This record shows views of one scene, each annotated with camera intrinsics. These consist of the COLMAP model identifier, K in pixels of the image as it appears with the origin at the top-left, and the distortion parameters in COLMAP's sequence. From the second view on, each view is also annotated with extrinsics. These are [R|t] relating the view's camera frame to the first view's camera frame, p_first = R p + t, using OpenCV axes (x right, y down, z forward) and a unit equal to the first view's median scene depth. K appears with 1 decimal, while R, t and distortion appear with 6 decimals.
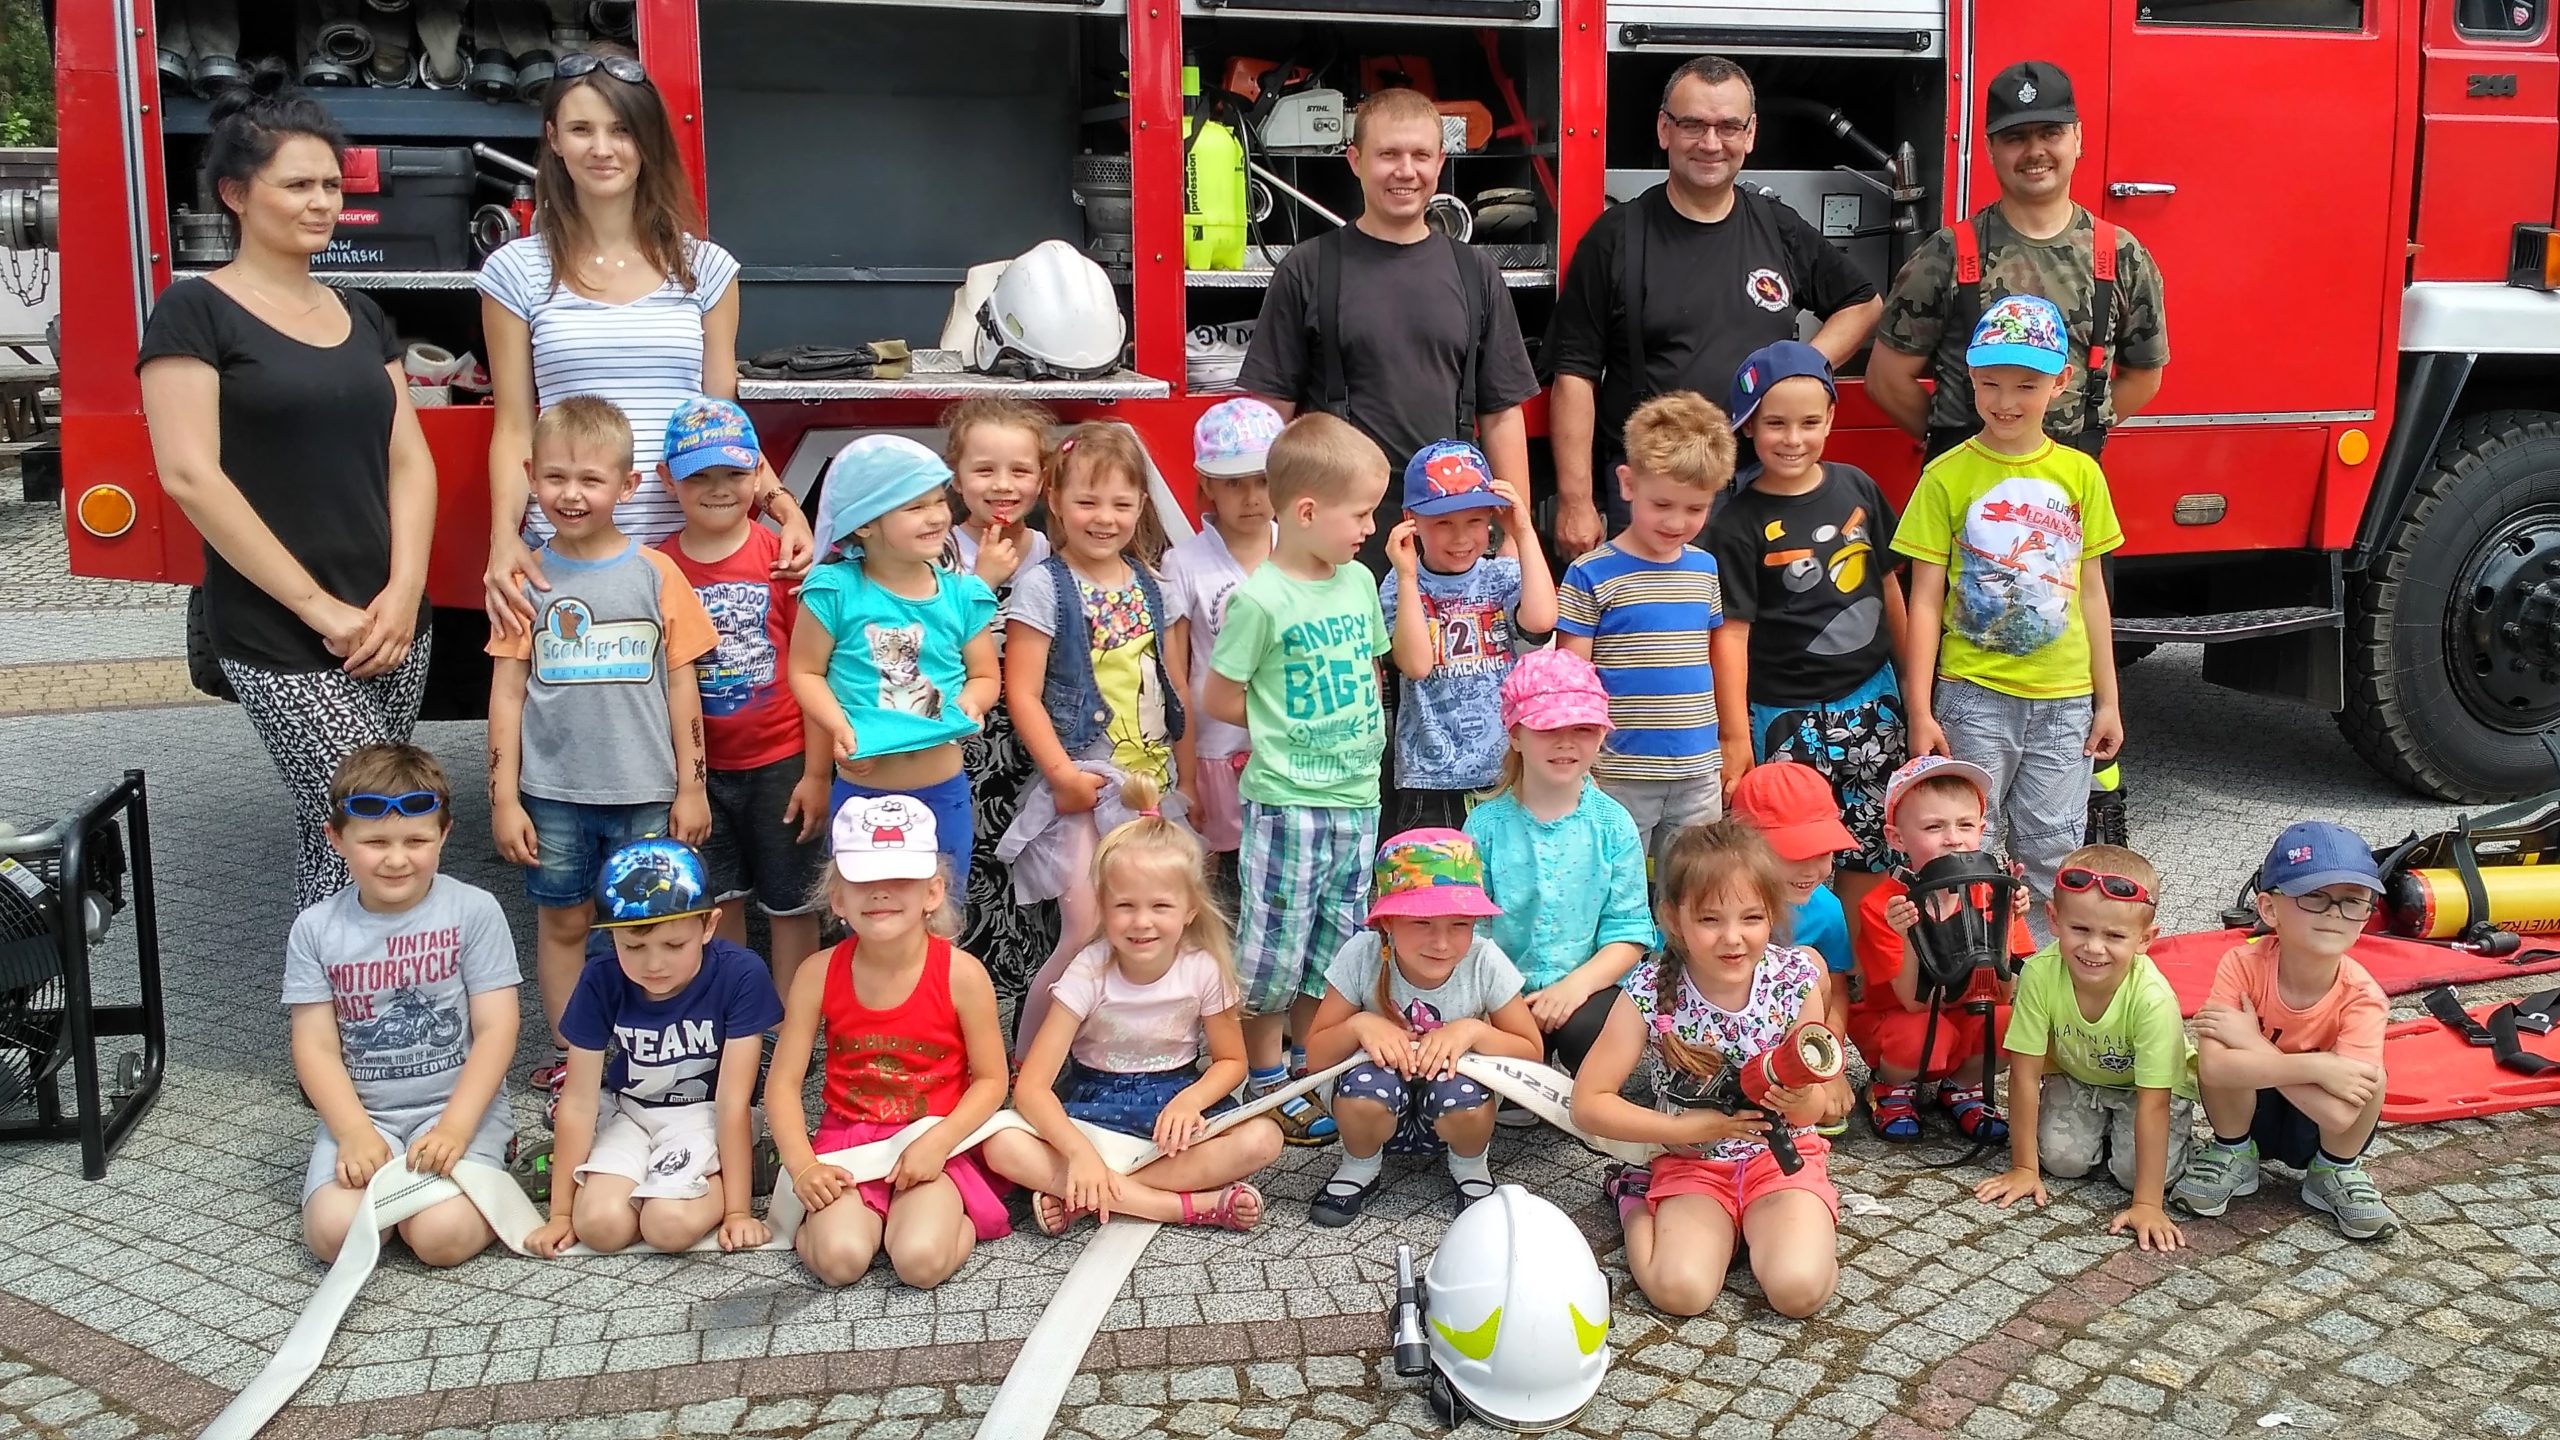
lens RADIAL K [[2443.7, 0, 1309.7], [0, 2443.7, 660.9], [0, 0, 1]] dist [0.008752, 0.000000]
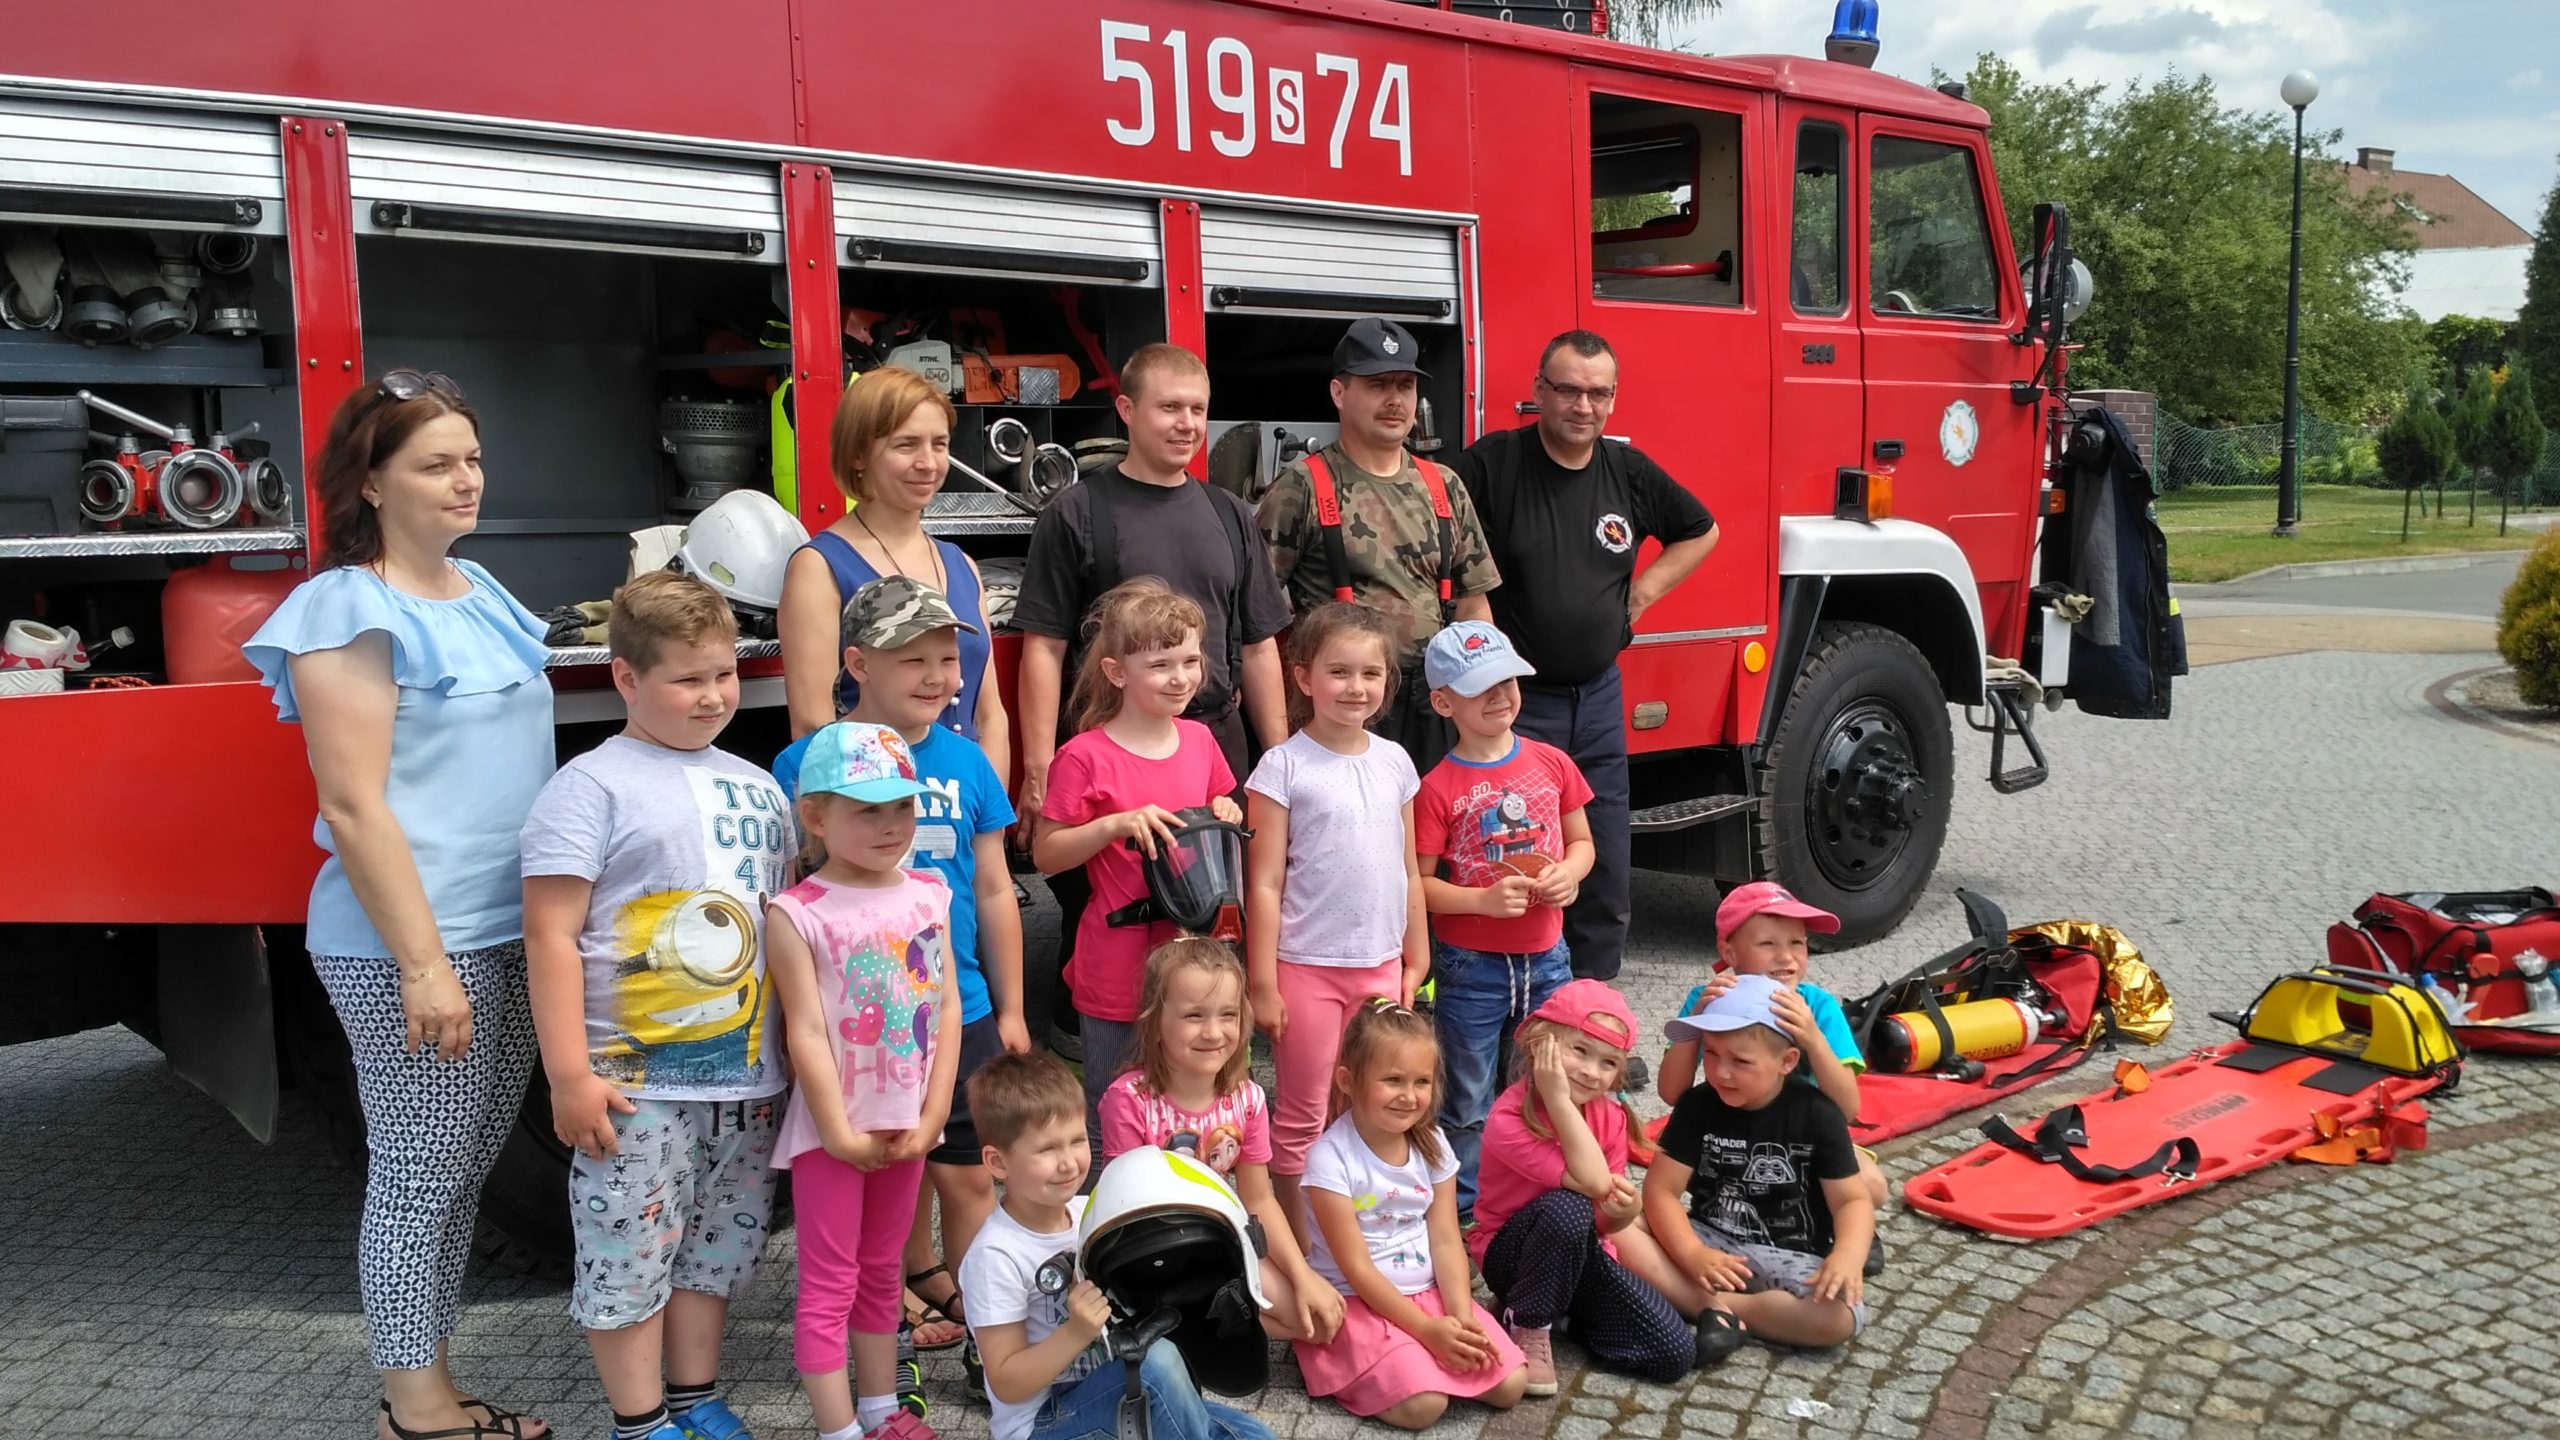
lens RADIAL K [[2253.2, 0, 1278.6], [0, 2253.2, 727.5], [0, 0, 1]] dist [0.012385, -0.071399]
pose [[0.932629, -0.046678, 0.357805, -0.203840], [0.068821, 0.996405, -0.049397, -0.018794], [-0.354213, 0.070693, 0.932489, 0.090335]]
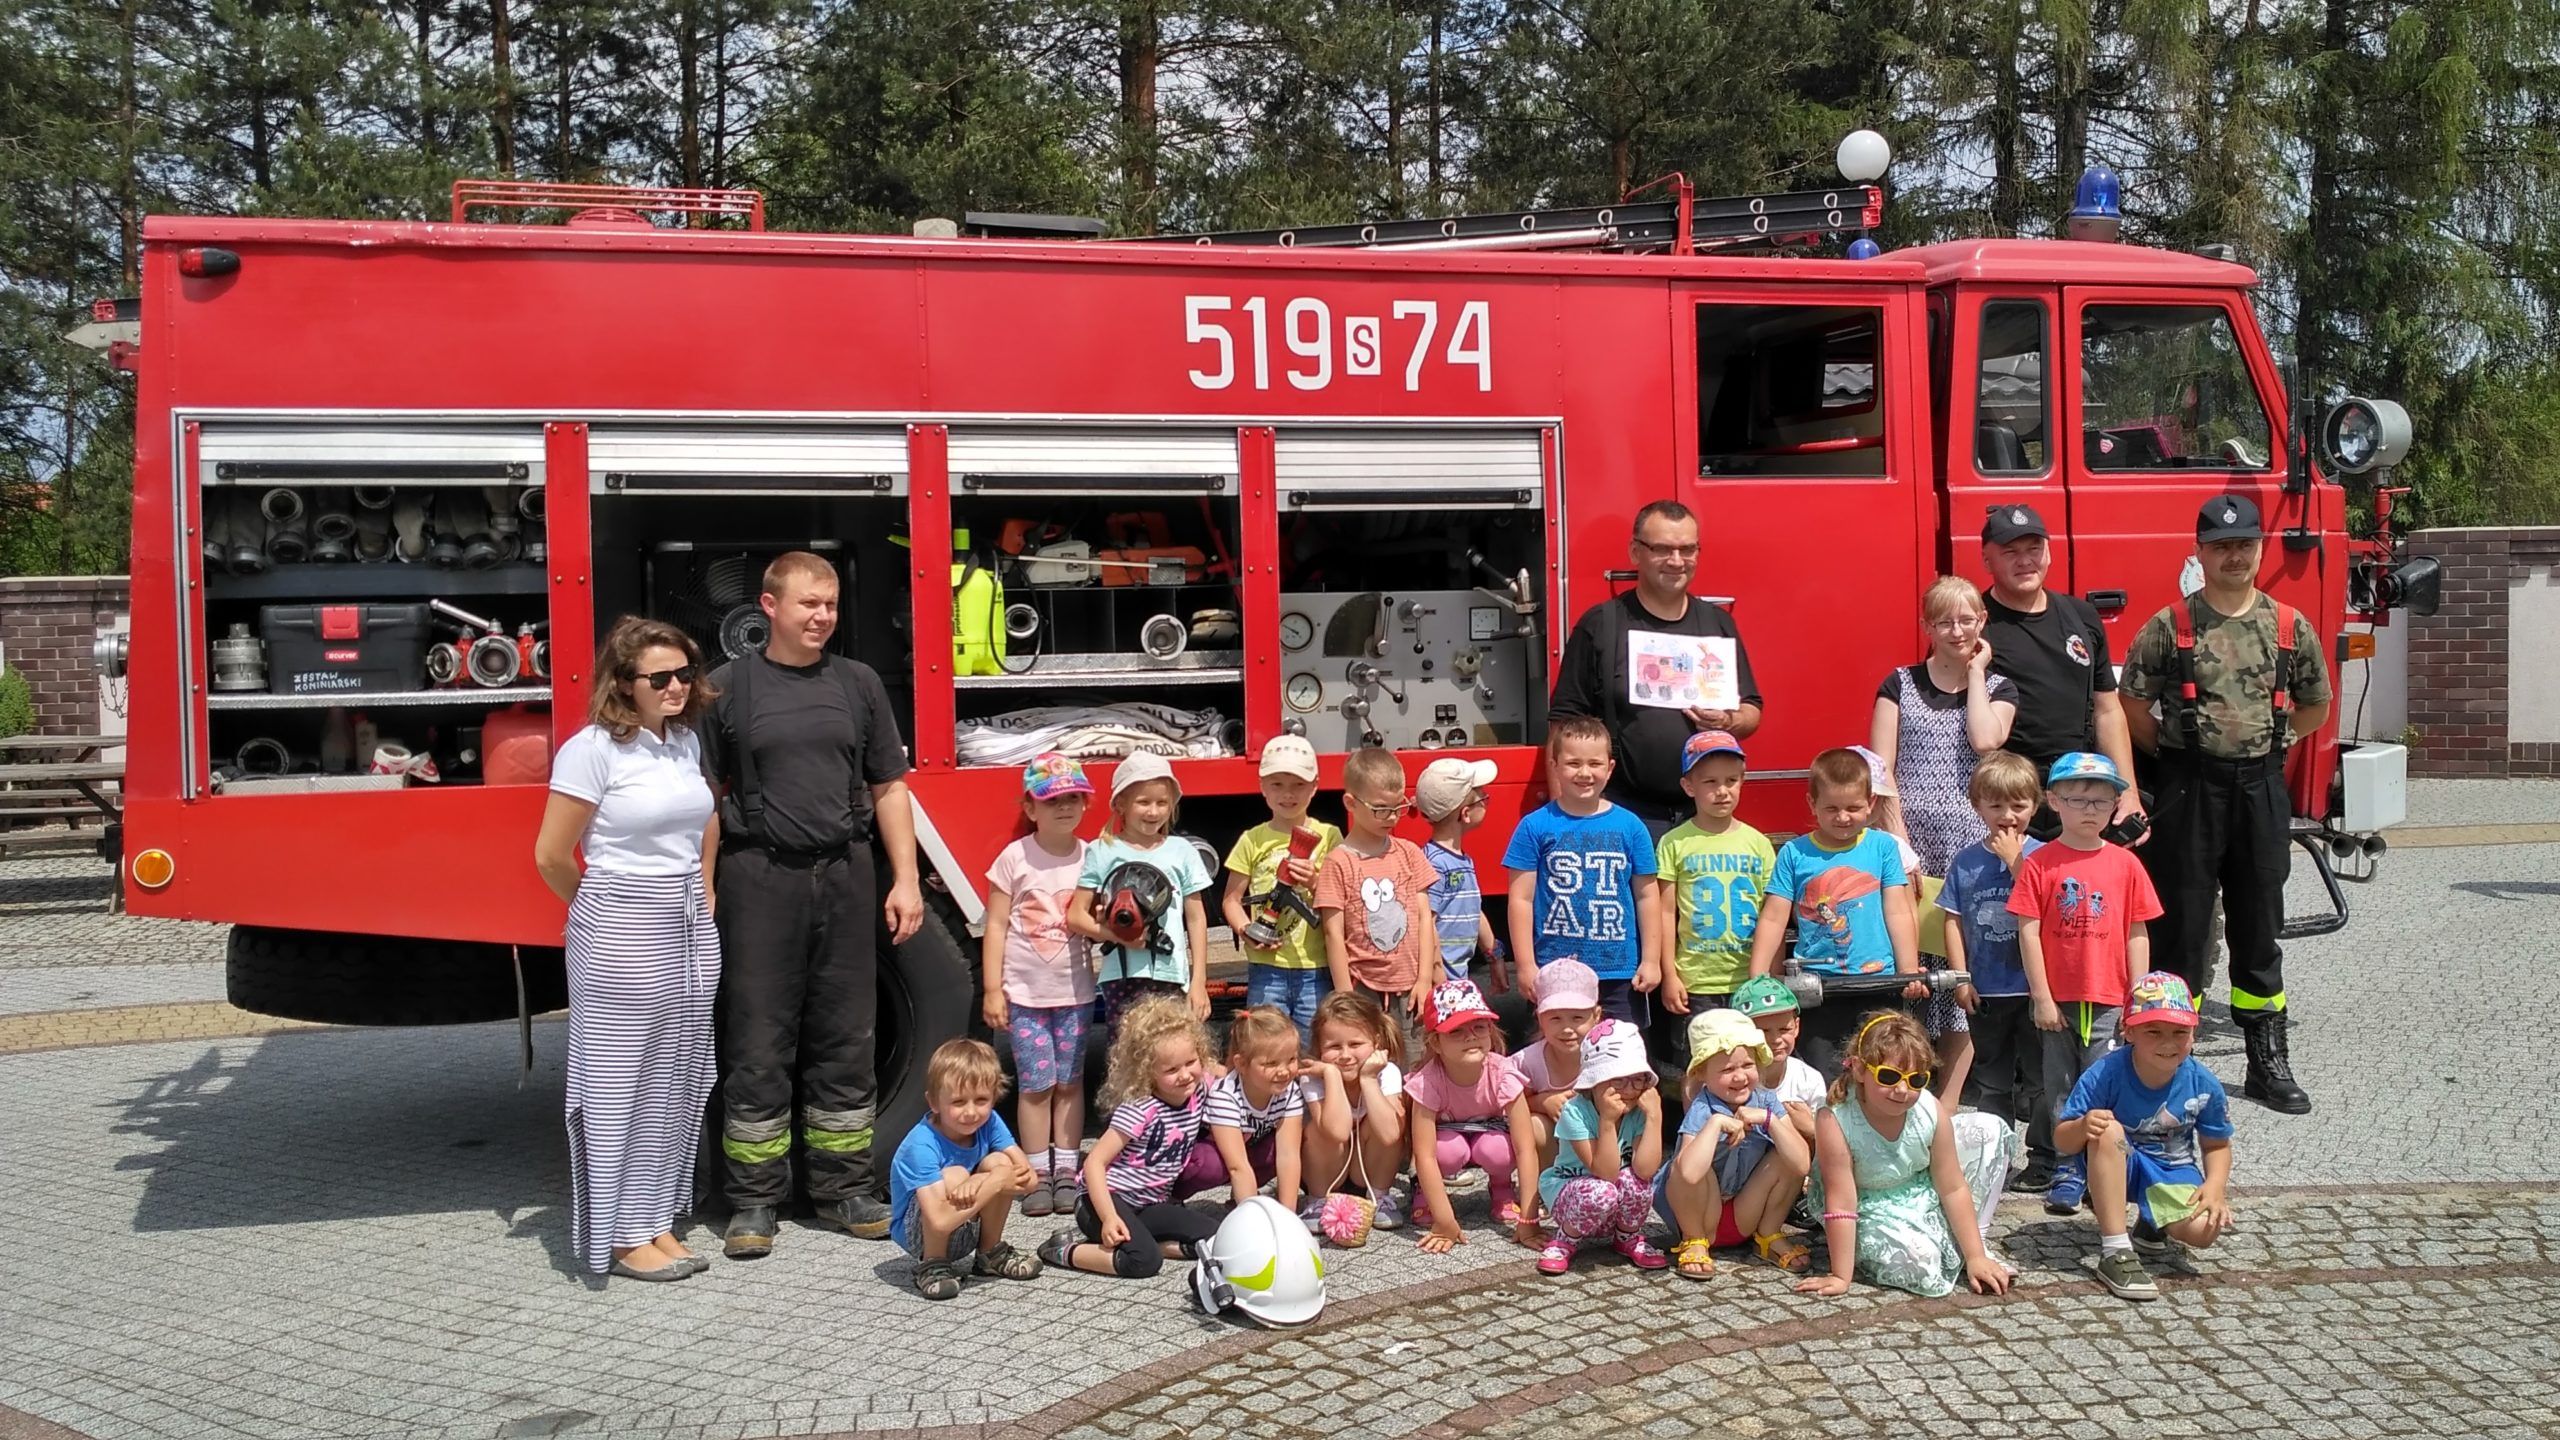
lens RADIAL K [[2253.2, 0, 1255.3], [0, 2253.2, 658.2], [0, 0, 1]] dist [0.012385, -0.071399]
pose [[0.999433, -0.017875, -0.028541, 0.142730], [0.013425, 0.988729, -0.149114, 0.016123], [0.030885, 0.148647, 0.988408, -0.215441]]
